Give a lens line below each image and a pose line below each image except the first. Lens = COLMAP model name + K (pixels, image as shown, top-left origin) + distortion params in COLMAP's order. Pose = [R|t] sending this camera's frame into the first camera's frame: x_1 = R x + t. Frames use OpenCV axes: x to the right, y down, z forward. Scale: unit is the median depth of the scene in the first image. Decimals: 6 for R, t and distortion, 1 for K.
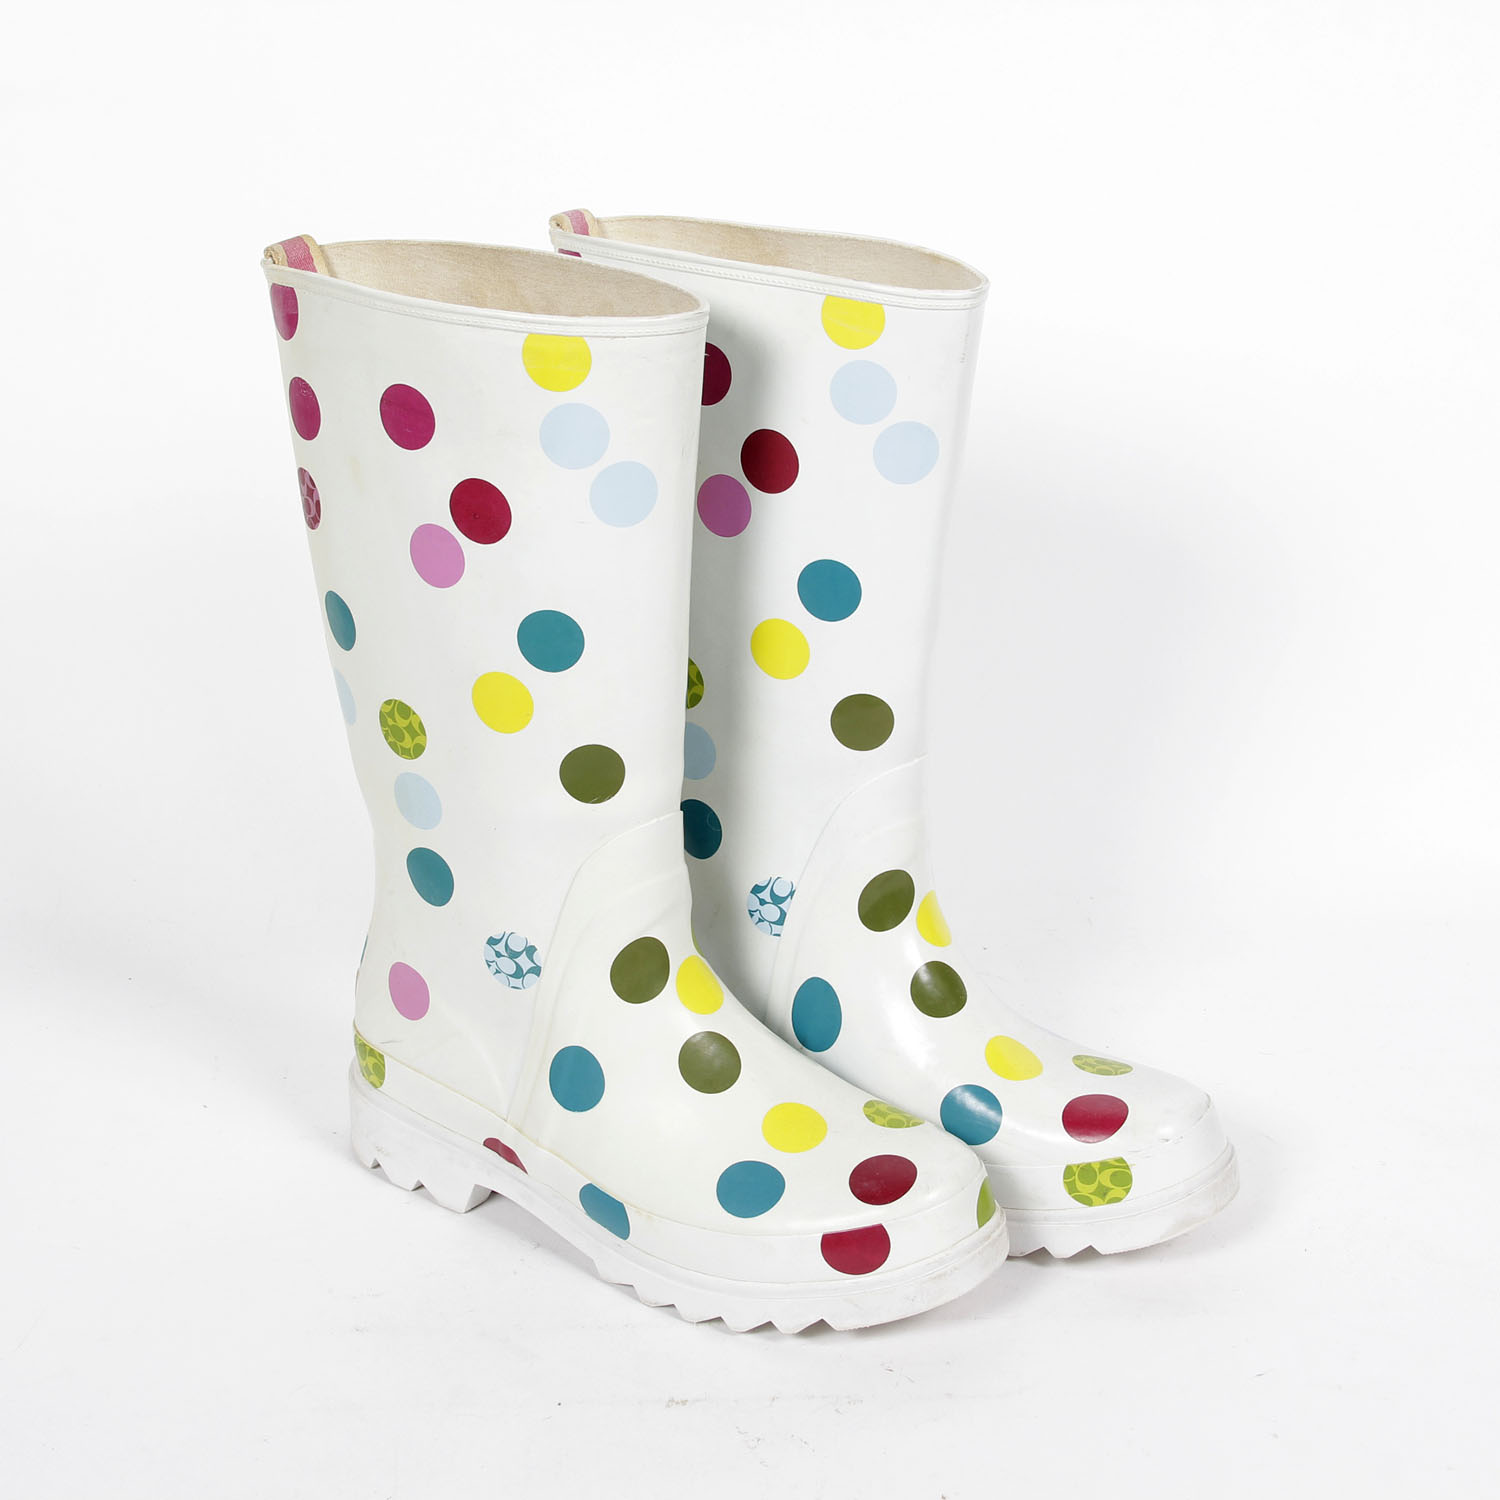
lens RADIAL K [[2962.5, 0, 750.0], [0, 2962.5, 750.0], [0, 0, 1]] dist [-0.021781, 0.350069]
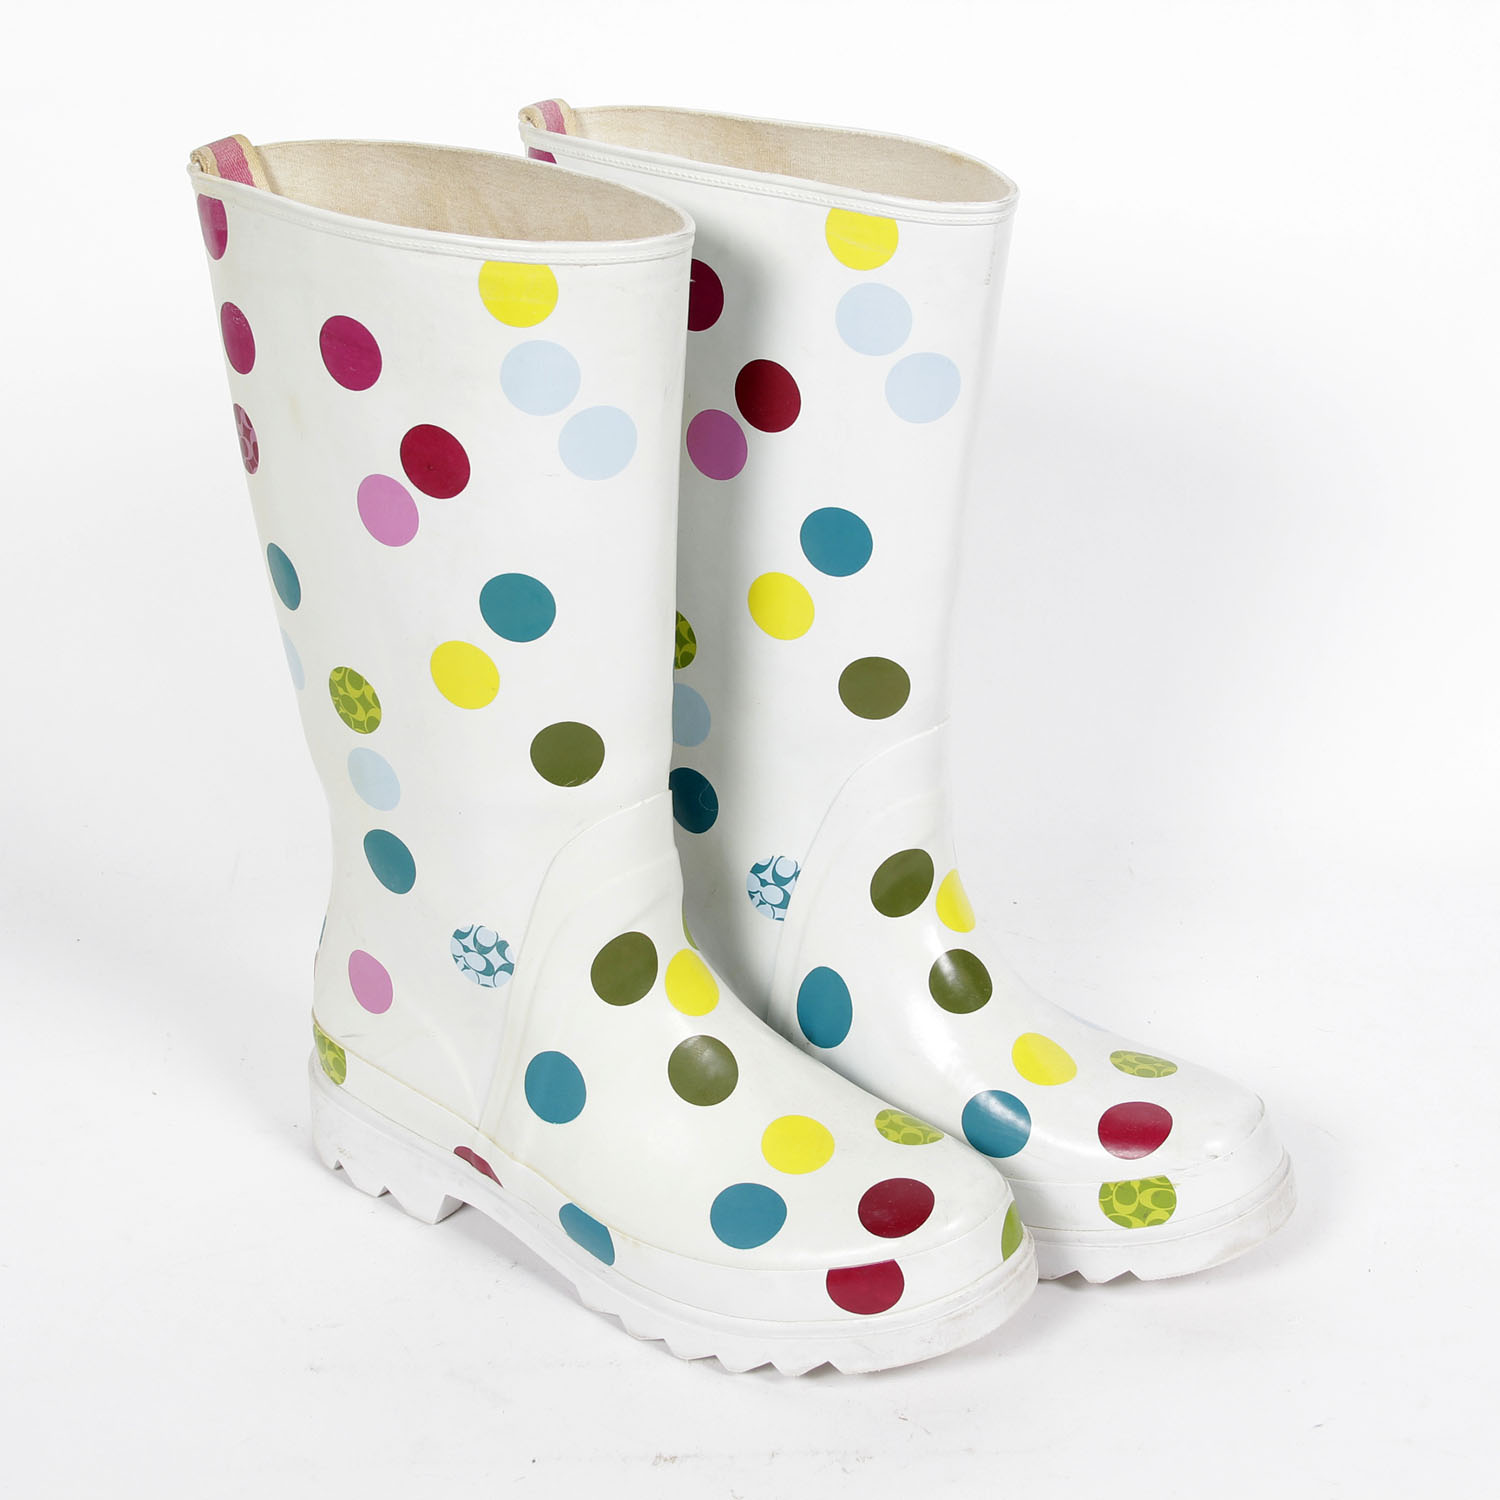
lens RADIAL K [[2962.5, 0, 750.0], [0, 2962.5, 750.0], [0, 0, 1]] dist [-0.021781, 0.350069]
pose [[0.999892, -0.002000, -0.014567, 0.013698], [0.002967, 0.997774, 0.066622, -0.050332], [0.014402, -0.066658, 0.997672, 0.115262]]
